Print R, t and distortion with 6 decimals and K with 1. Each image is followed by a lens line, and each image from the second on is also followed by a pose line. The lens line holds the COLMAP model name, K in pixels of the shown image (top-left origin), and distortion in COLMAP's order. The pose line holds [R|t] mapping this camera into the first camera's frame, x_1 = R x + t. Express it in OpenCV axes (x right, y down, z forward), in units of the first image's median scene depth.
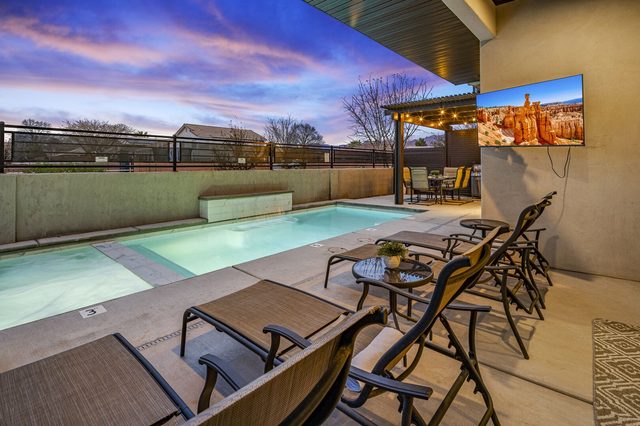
lens RADIAL K [[313.8, 0, 318.6], [0, 313.8, 157.5], [0, 0, 1]] dist [-0.004702, -0.000407]
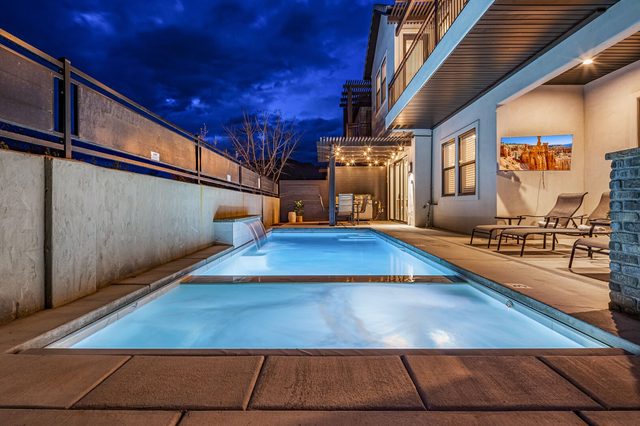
lens RADIAL K [[312.7, 0, 321.2], [0, 312.7, 208.4], [0, 0, 1]] dist [0.001100, 0.000086]
pose [[0.749001, -0.006389, 0.662538, -1.277391], [-0.014895, 0.999538, 0.026477, 0.134559], [-0.662402, -0.029700, 0.748560, 0.423547]]
